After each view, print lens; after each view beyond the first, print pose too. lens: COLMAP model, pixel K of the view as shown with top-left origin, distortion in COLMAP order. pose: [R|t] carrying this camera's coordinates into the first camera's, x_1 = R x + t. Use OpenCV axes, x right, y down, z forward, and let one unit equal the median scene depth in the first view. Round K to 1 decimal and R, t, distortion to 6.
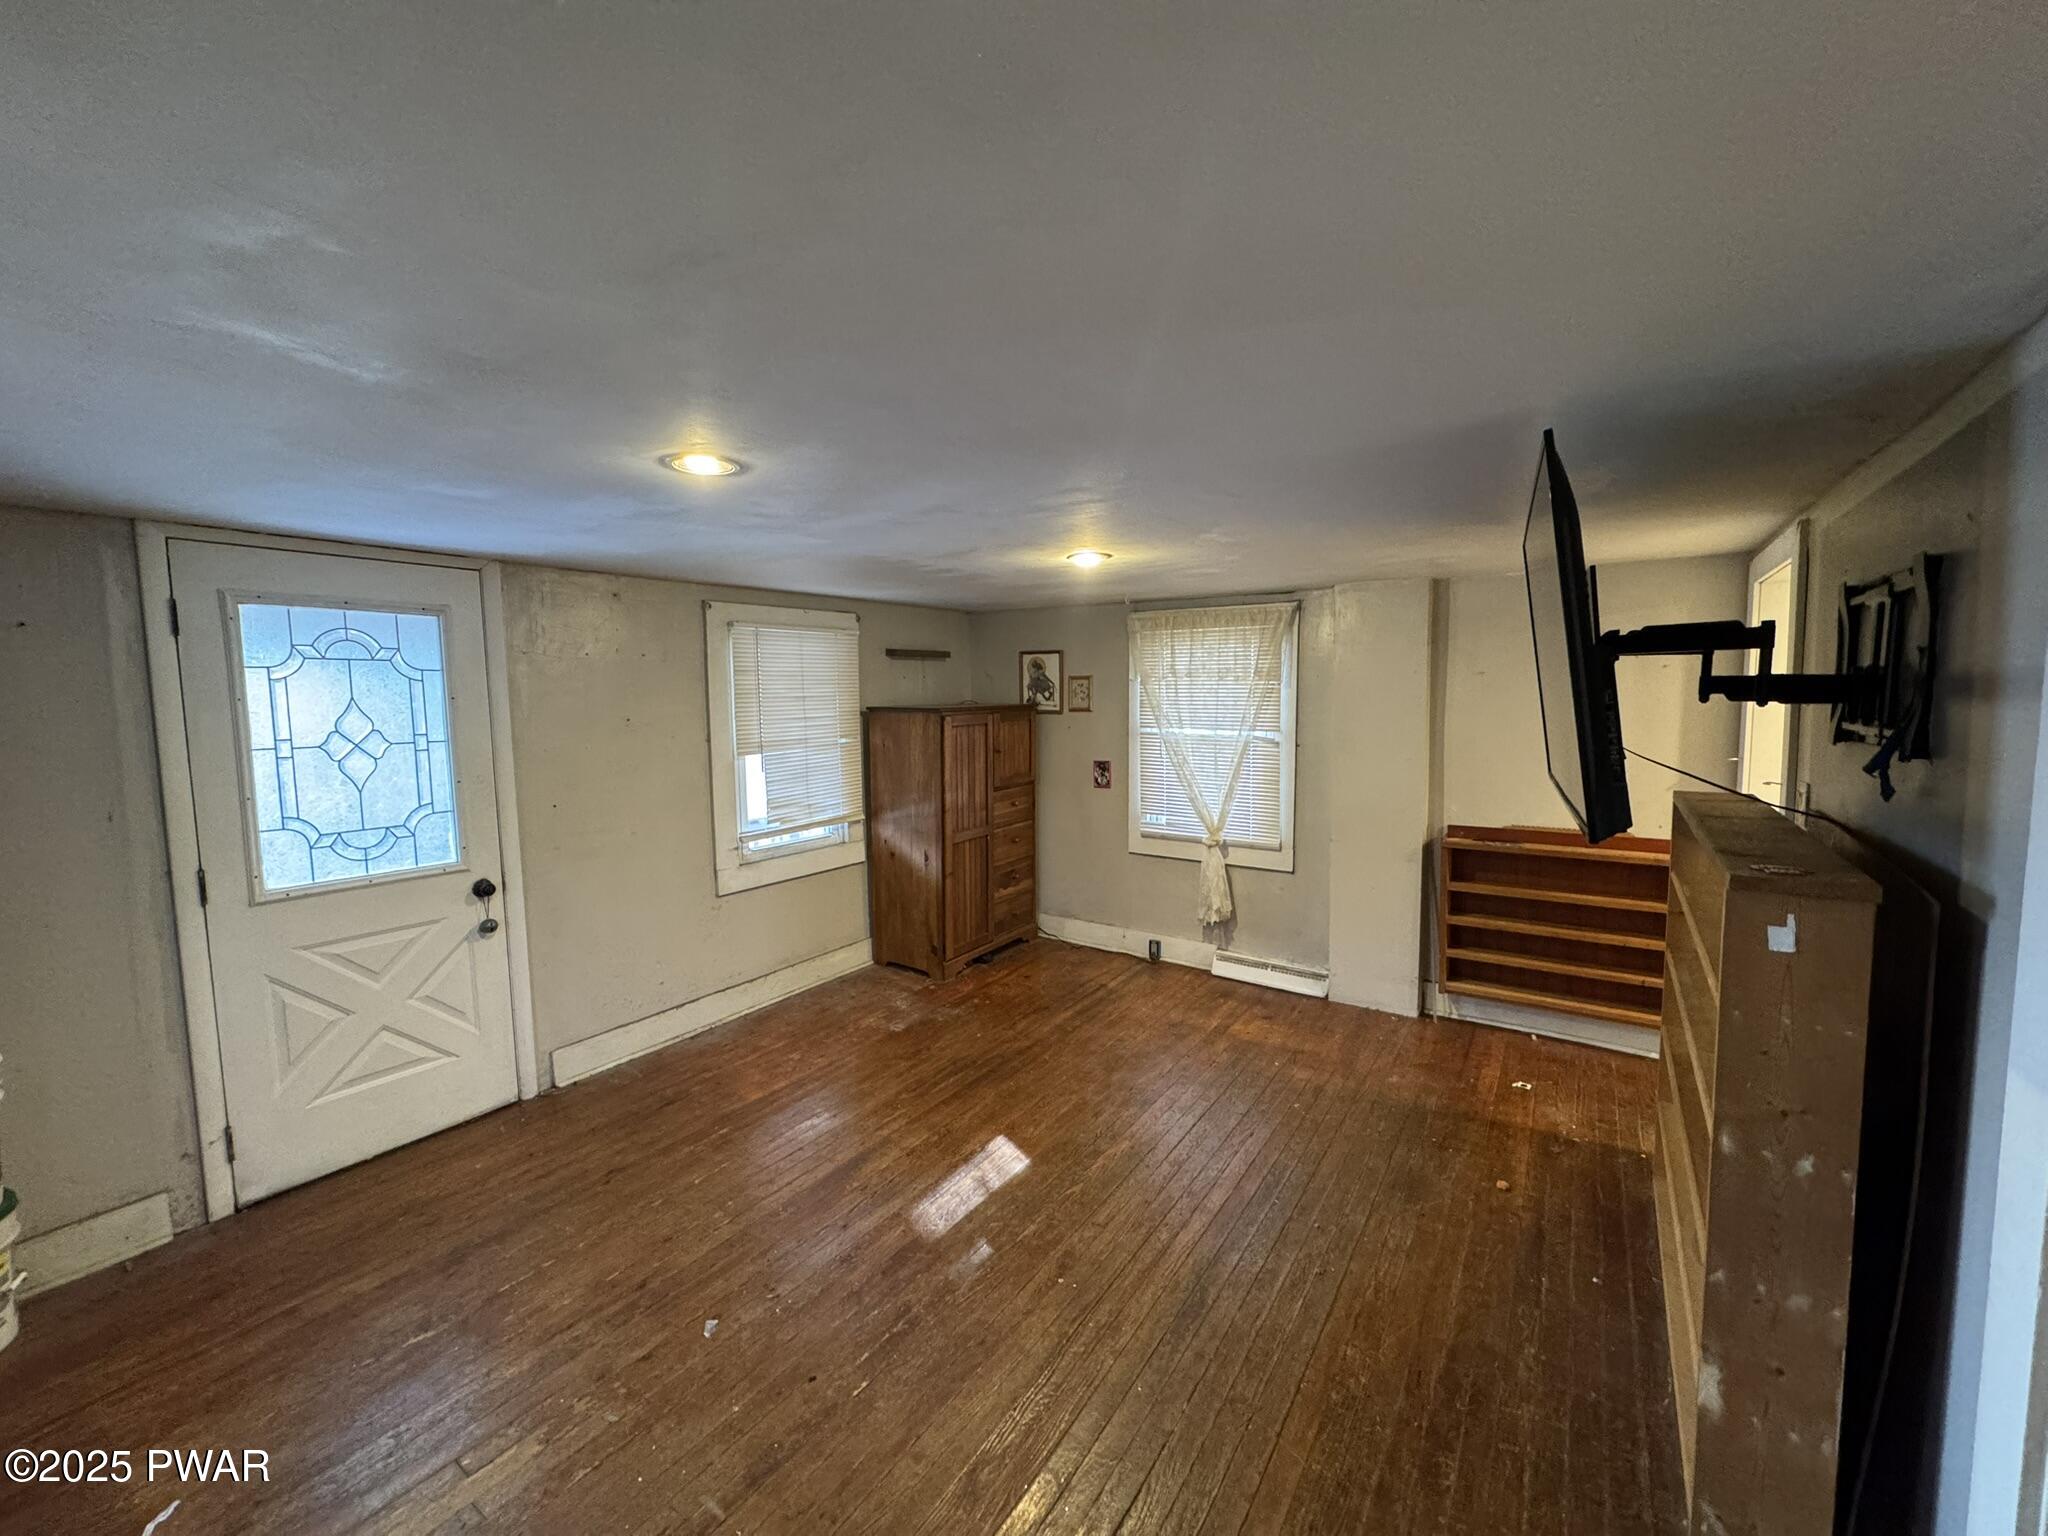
lens RADIAL K [[819.3, 0, 1022.2], [0, 819.3, 760.5], [0, 0, 1]] dist [-0.001917, -0.000250]
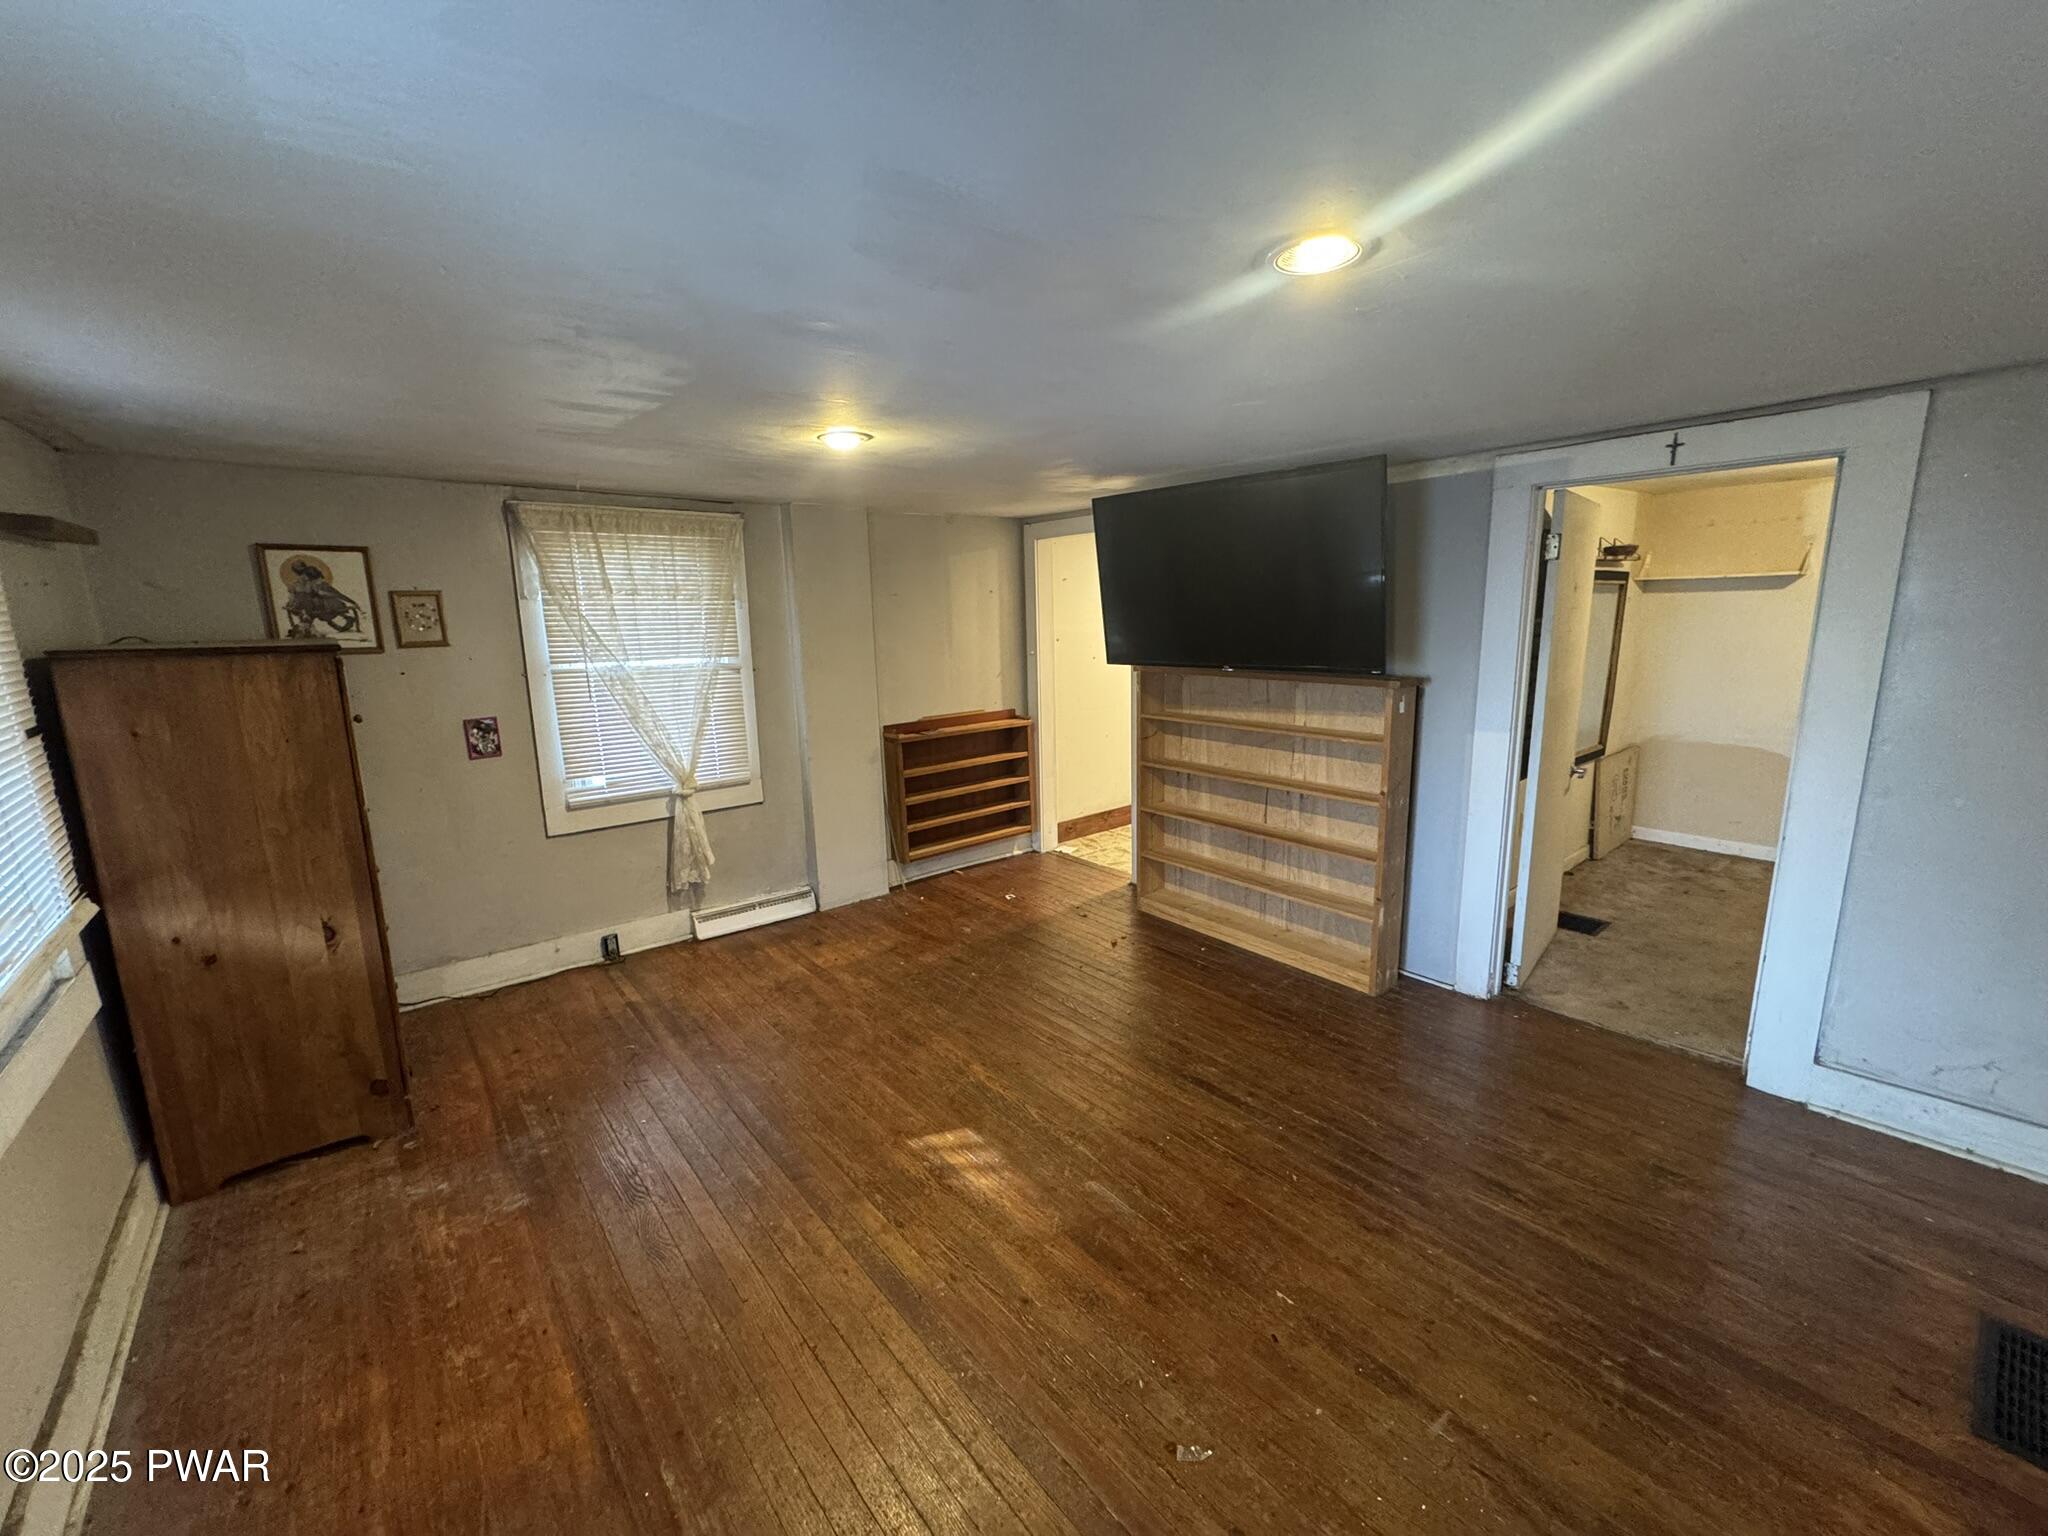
lens RADIAL K [[822.1, 0, 1017.8], [0, 822.1, 759.9], [0, 0, 1]] dist [0.001904, -0.000016]
pose [[0.274868, -0.171578, 0.946049, -0.482903], [0.098250, 0.983810, 0.149880, -0.026800], [-0.956449, 0.051752, 0.287275, 0.424237]]
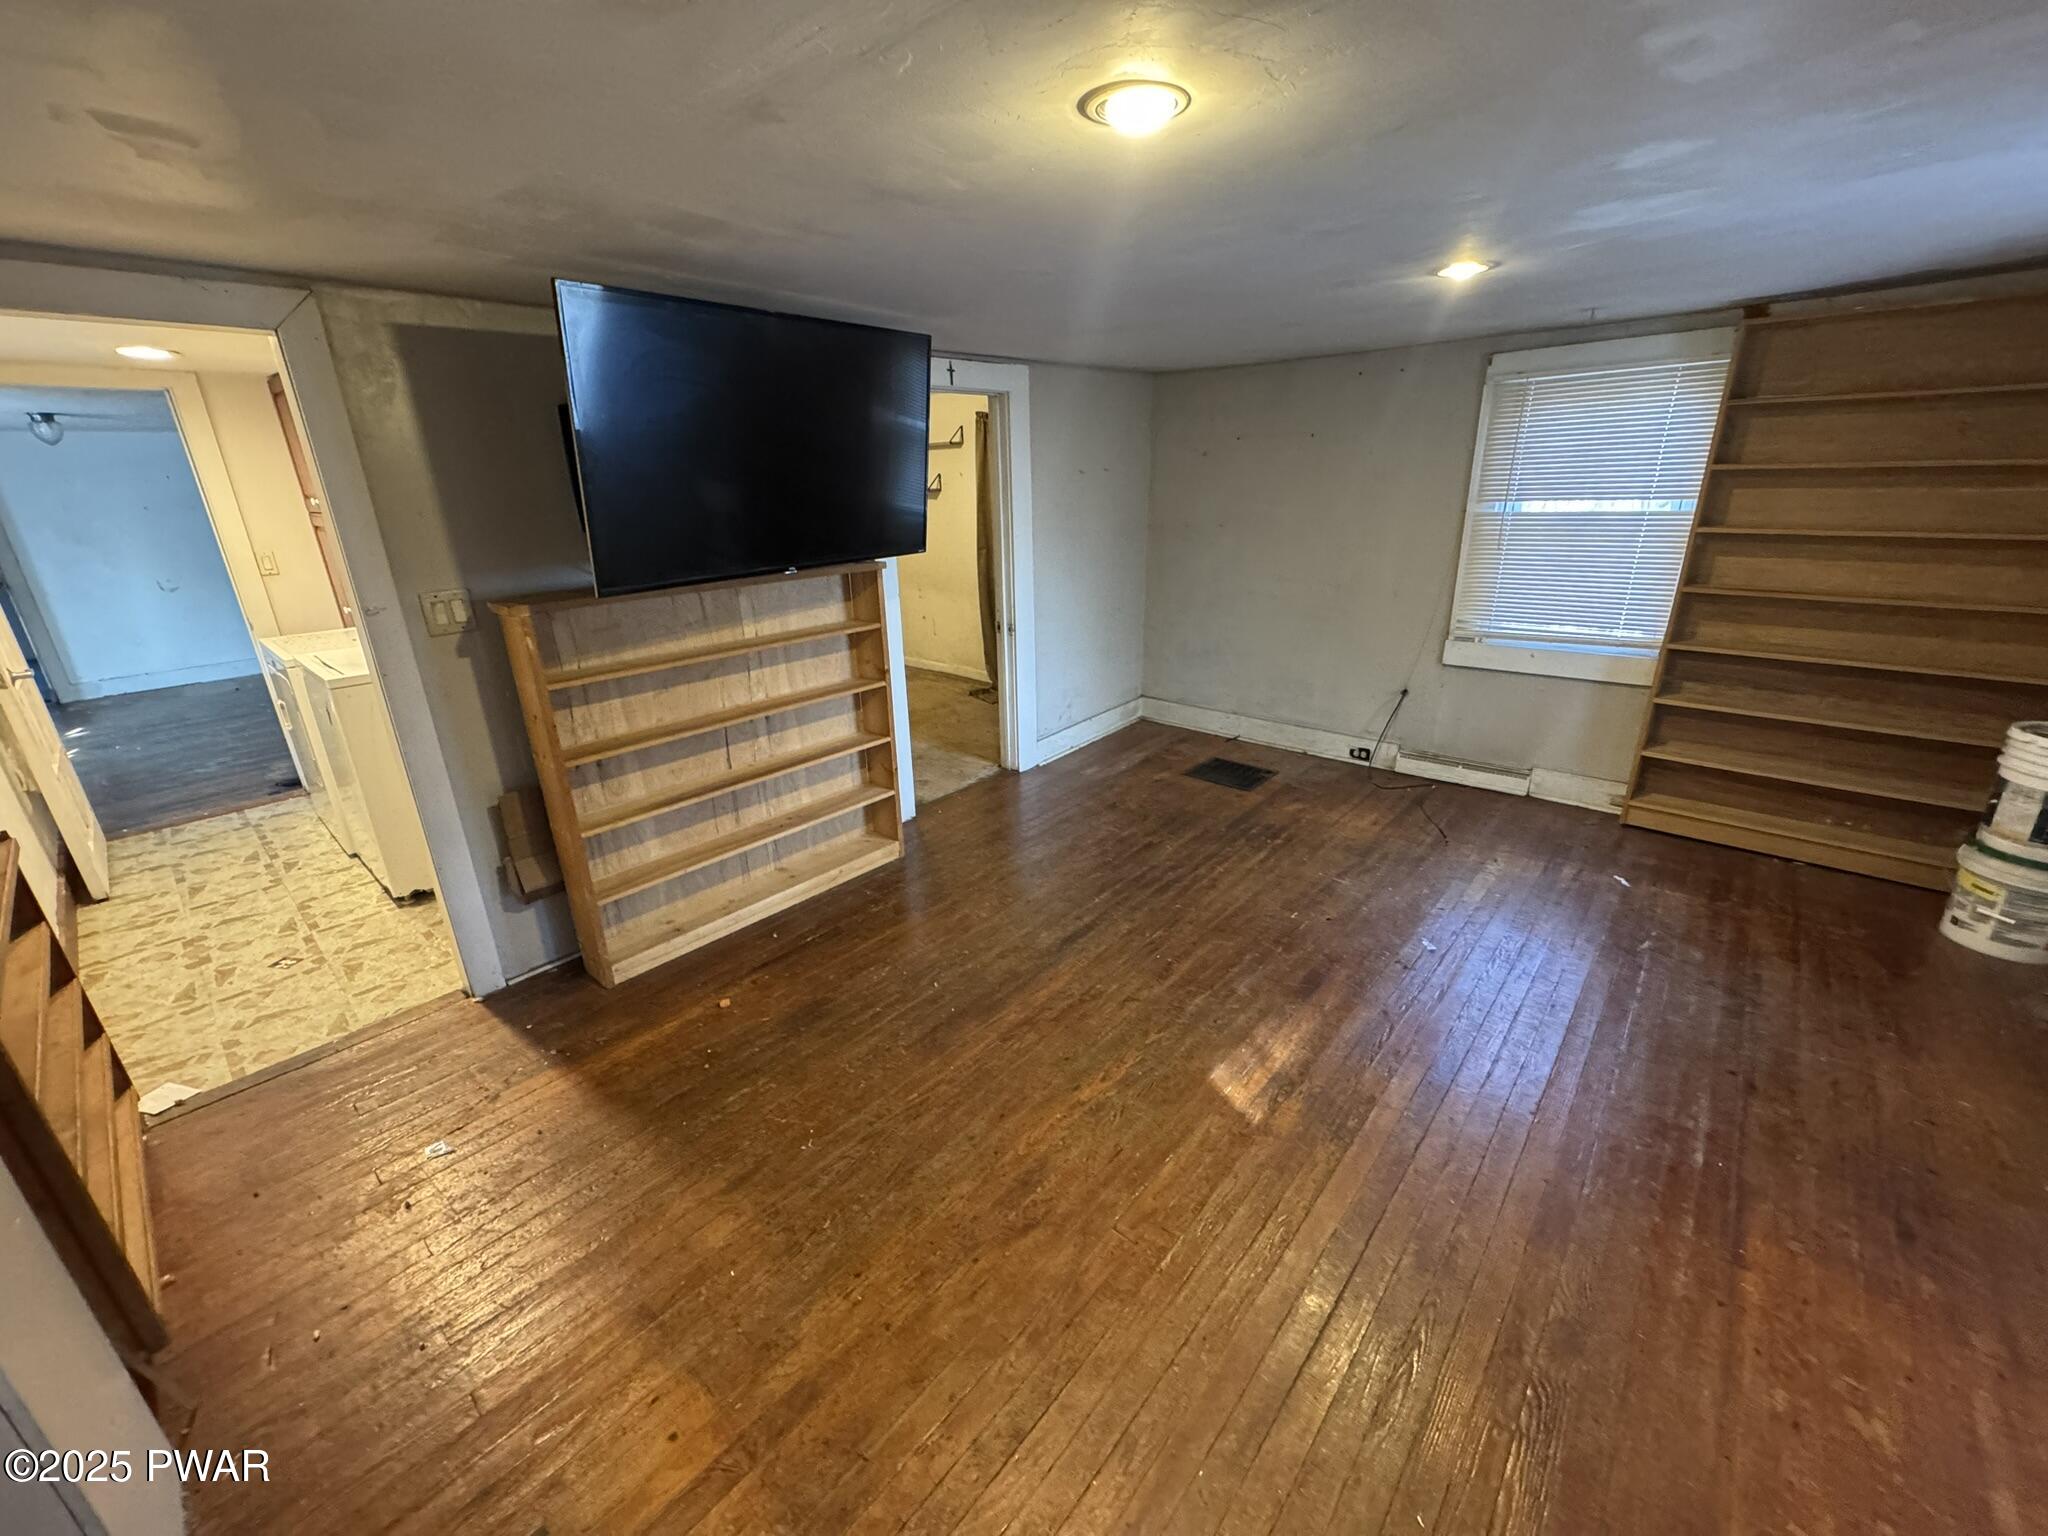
lens RADIAL K [[819.3, 0, 1022.2], [0, 819.3, 760.5], [0, 0, 1]] dist [-0.001917, -0.000250]
pose [[-0.992711, 0.001764, 0.120508, 0.060333], [0.050767, 0.912977, 0.404840, -0.083897], [-0.109307, 0.408007, -0.906412, 1.030547]]
